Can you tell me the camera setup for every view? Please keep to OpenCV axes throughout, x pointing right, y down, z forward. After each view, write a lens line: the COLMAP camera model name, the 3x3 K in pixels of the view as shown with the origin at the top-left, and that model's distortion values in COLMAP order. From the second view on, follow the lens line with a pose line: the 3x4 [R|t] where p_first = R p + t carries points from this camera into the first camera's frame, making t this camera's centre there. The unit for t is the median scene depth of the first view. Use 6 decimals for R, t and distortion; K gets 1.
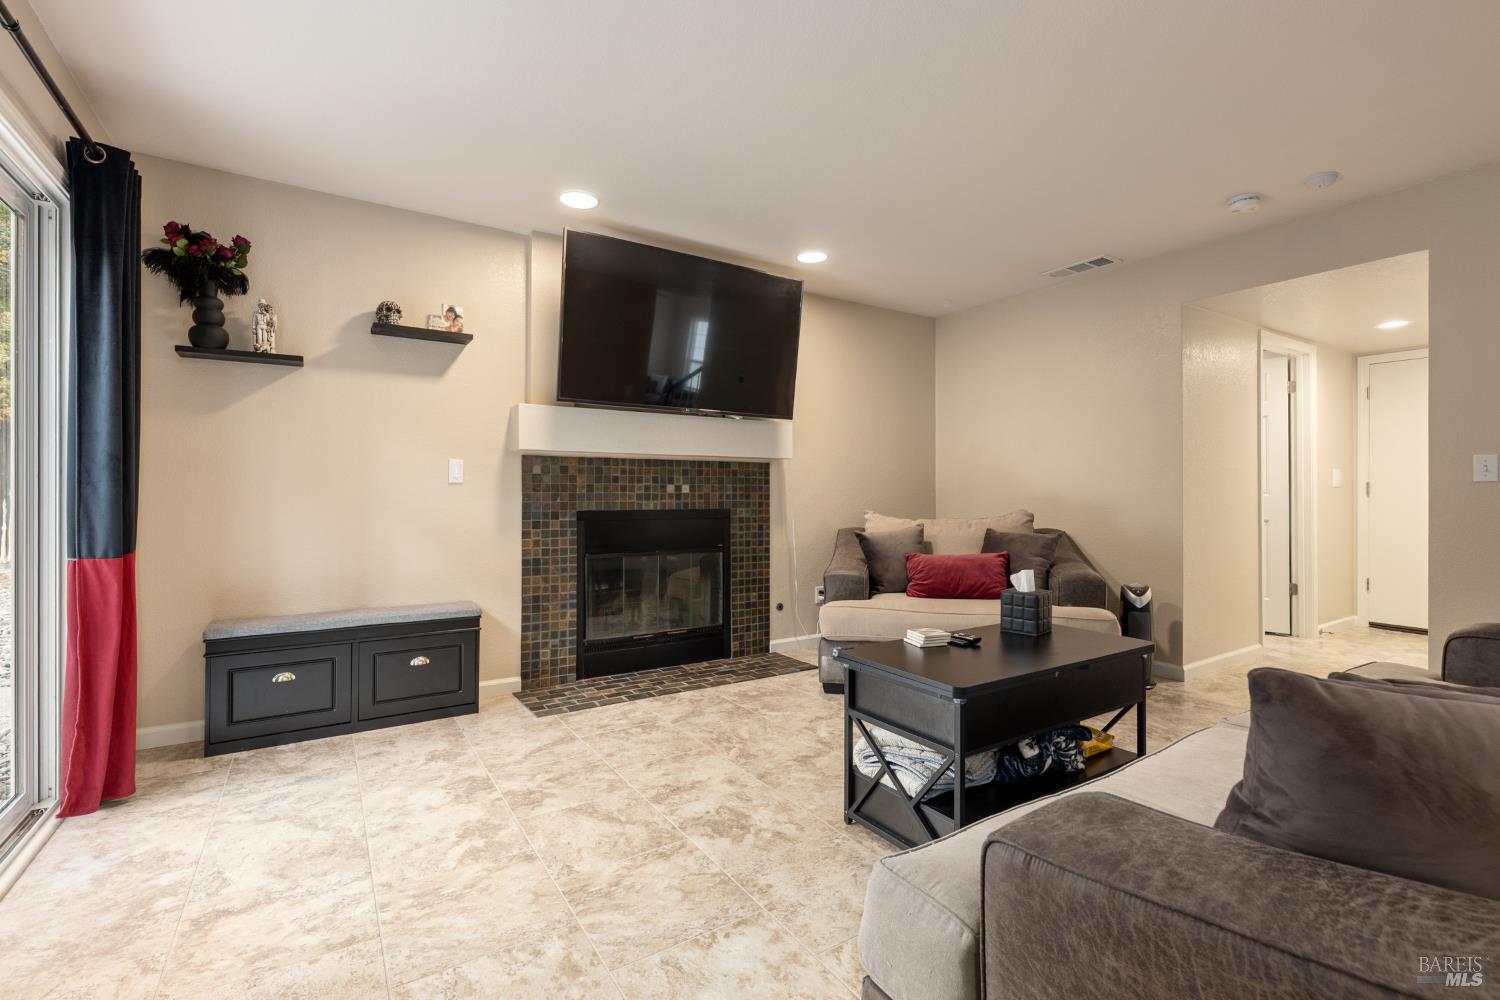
lens RADIAL K [[679.7, 0, 745.7], [0, 679.7, 478.4], [0, 0, 1]] dist [-0.000250, -0.000214]
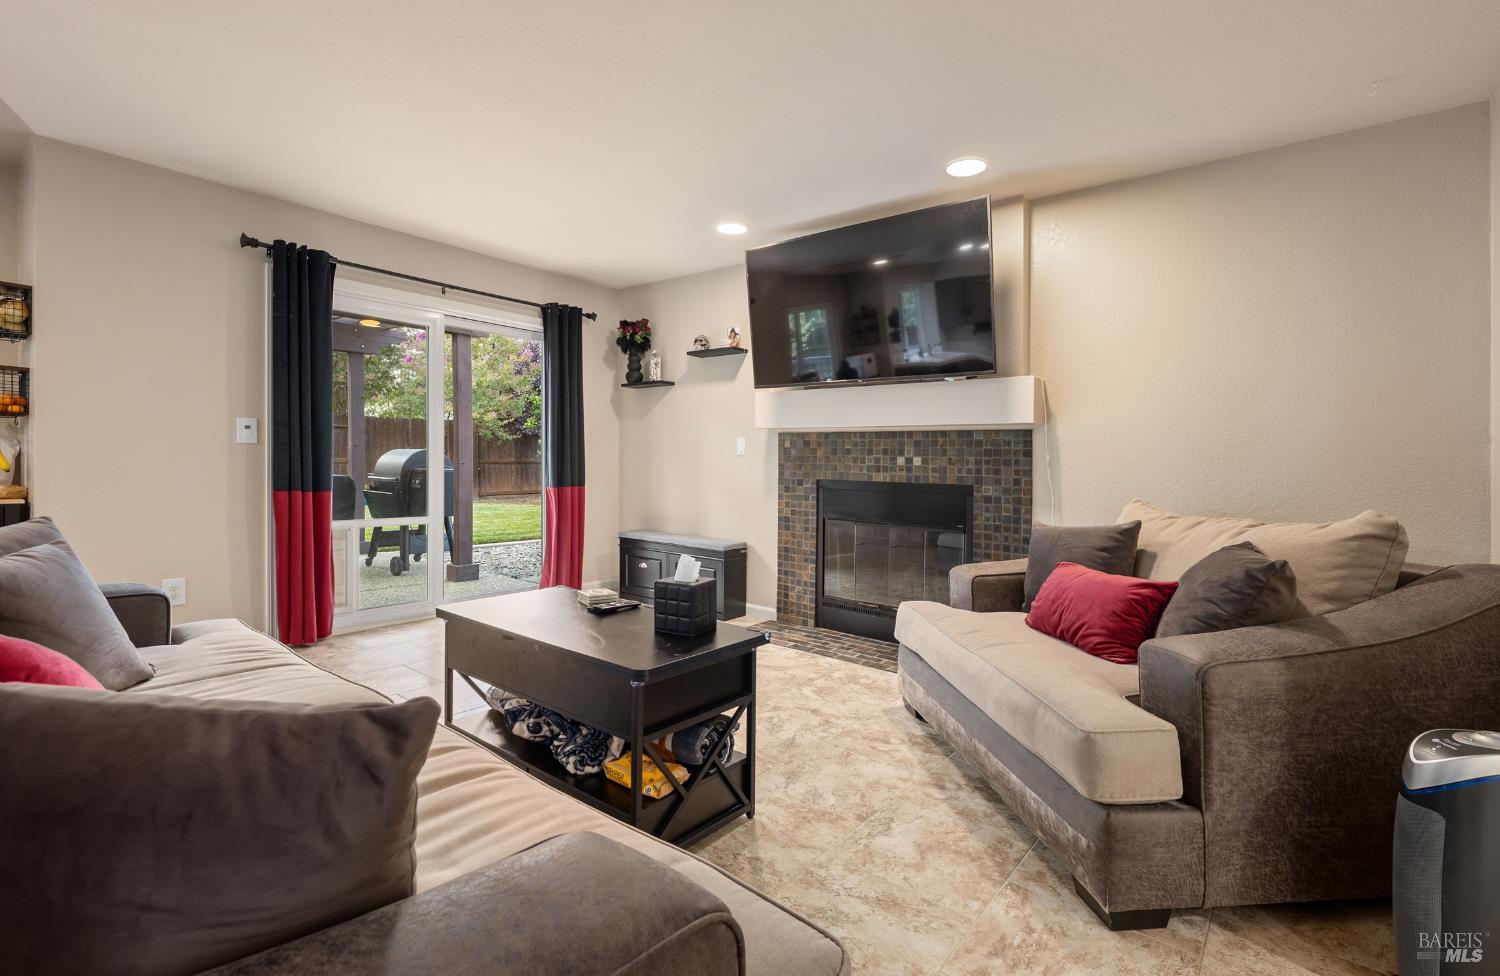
lens RADIAL K [[673.3, 0, 745.6], [0, 673.3, 457.5], [0, 0, 1]] dist [0.000256, 0.000035]
pose [[0.308924, -0.001368, -0.951086, 0.813874], [0.002029, 0.999998, -0.000779, 0.011768], [0.951084, -0.001689, 0.308926, 0.548185]]
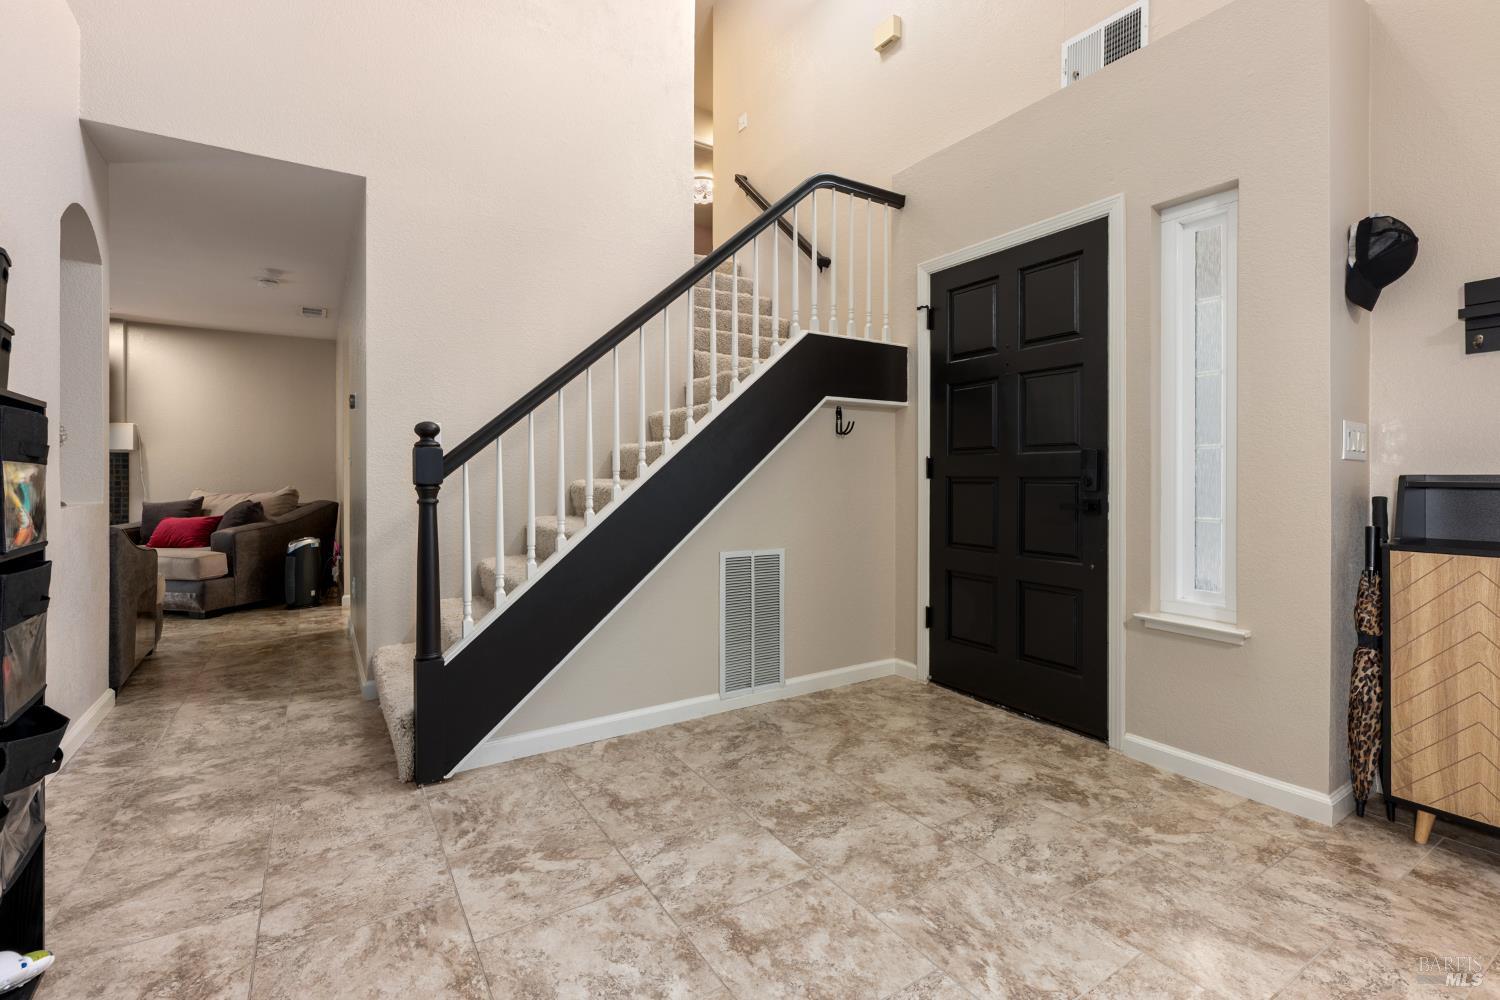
lens RADIAL K [[679.7, 0, 745.7], [0, 679.7, 478.4], [0, 0, 1]] dist [-0.000250, -0.000214]
pose [[1.000000, -0.000147, -0.000195, 1.555800], [0.000150, 0.999898, 0.014298, 0.011104], [0.000193, -0.014298, 0.999898, -0.446643]]
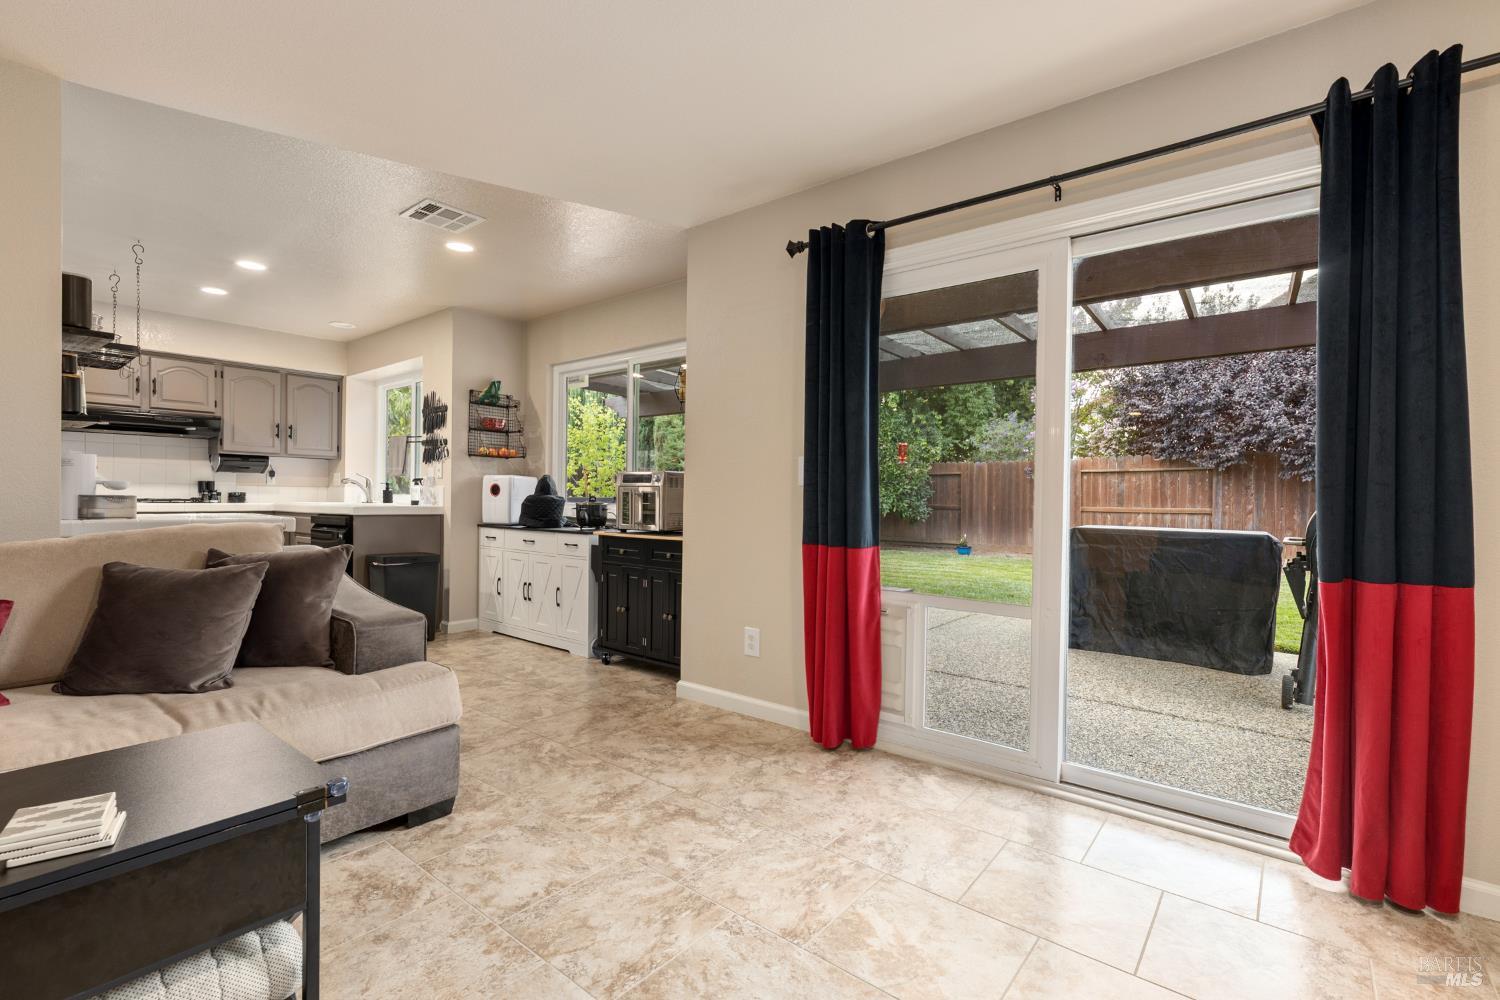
lens RADIAL K [[680.7, 0, 739.6], [0, 680.7, 510.1], [0, 0, 1]] dist [0.000748, 0.000089]
pose [[-0.951941, -0.007785, -0.306181, -0.000311], [-0.009440, 0.999948, 0.003924, 0.020967], [0.306135, 0.006625, -0.951965, 0.948229]]
